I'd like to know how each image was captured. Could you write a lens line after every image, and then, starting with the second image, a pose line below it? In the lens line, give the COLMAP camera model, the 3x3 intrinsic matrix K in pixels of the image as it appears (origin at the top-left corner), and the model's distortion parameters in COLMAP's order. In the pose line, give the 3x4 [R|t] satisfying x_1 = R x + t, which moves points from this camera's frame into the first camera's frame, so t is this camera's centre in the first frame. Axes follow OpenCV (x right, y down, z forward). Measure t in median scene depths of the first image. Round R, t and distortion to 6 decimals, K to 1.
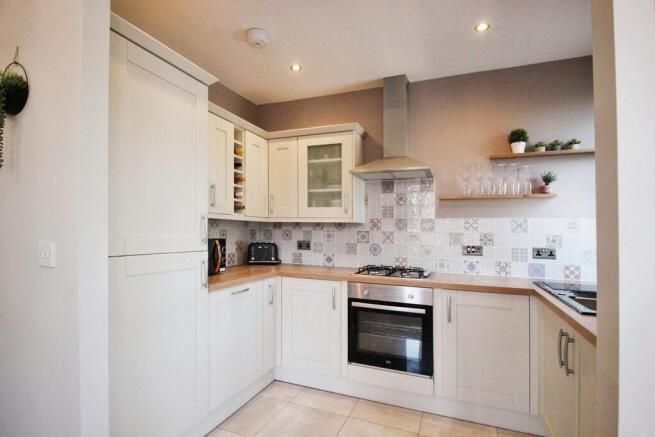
lens RADIAL K [[333.5, 0, 324.9], [0, 333.5, 240.7], [0, 0, 1]] dist [0.001126, -0.000097]
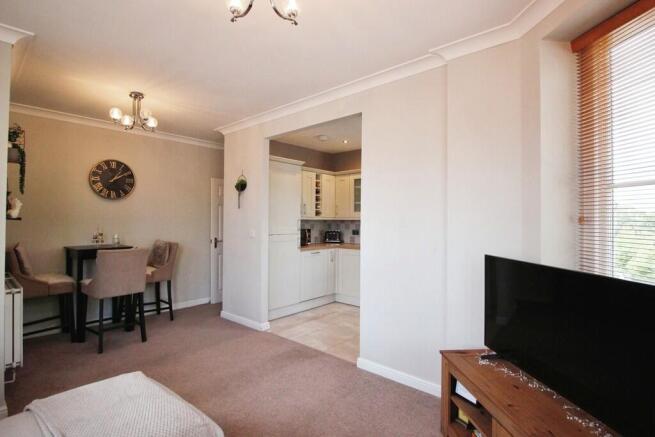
lens RADIAL K [[326.4, 0, 327.5], [0, 326.4, 218.5], [0, 0, 1]] dist [0.000184, -0.000019]
pose [[0.946452, -0.013476, -0.322563, 0.424834], [0.000599, 0.999200, -0.039987, 0.010142], [0.322844, 0.037653, 0.945703, -0.829907]]
